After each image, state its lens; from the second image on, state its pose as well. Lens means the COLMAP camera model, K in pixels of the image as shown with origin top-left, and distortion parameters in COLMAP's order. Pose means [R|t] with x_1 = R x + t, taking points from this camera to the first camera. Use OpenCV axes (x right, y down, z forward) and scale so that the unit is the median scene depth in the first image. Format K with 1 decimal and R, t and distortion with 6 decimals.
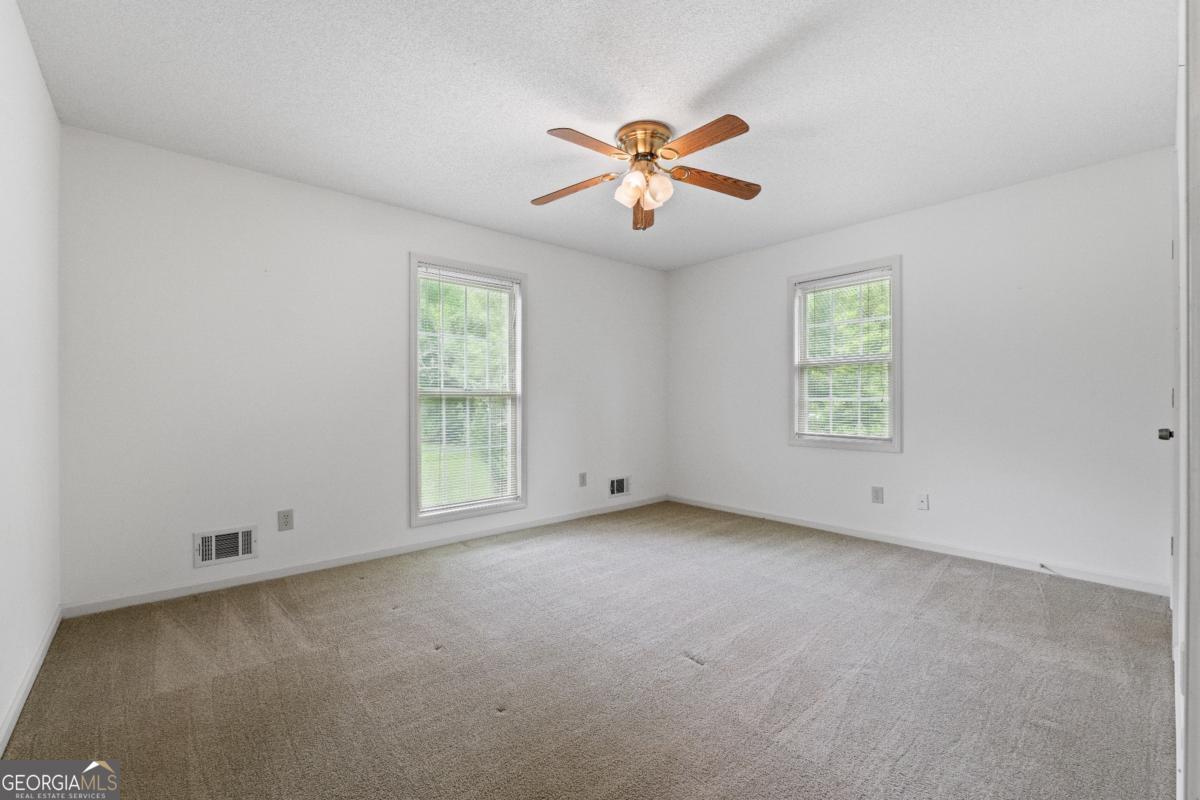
lens RADIAL K [[499.6, 0, 579.3], [0, 499.6, 405.1], [0, 0, 1]] dist [0.000227, 0.000010]
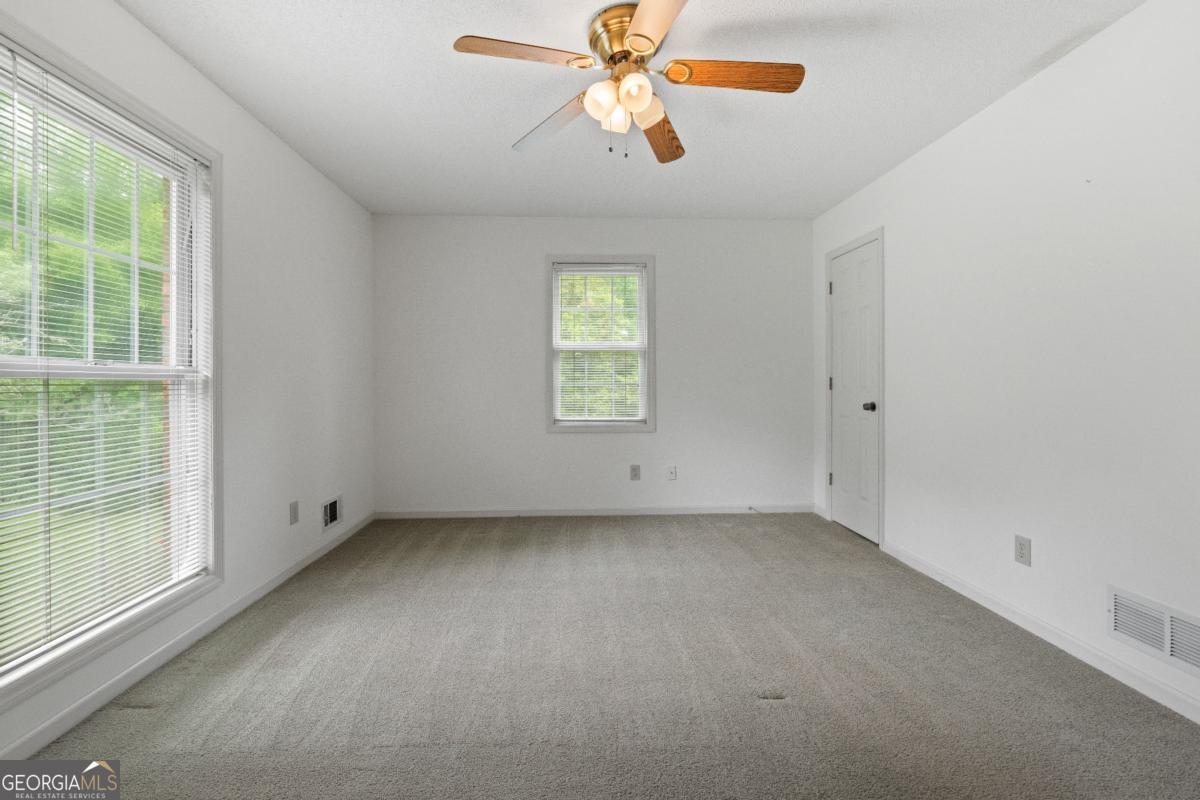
lens RADIAL K [[519.1, 0, 598.0], [0, 519.1, 387.2], [0, 0, 1]] dist [-0.001282, -0.000141]
pose [[0.609234, -0.005586, 0.792971, -0.342514], [0.008379, 0.999965, 0.000607, -0.006245], [-0.792947, 0.006275, 0.609259, 0.379123]]
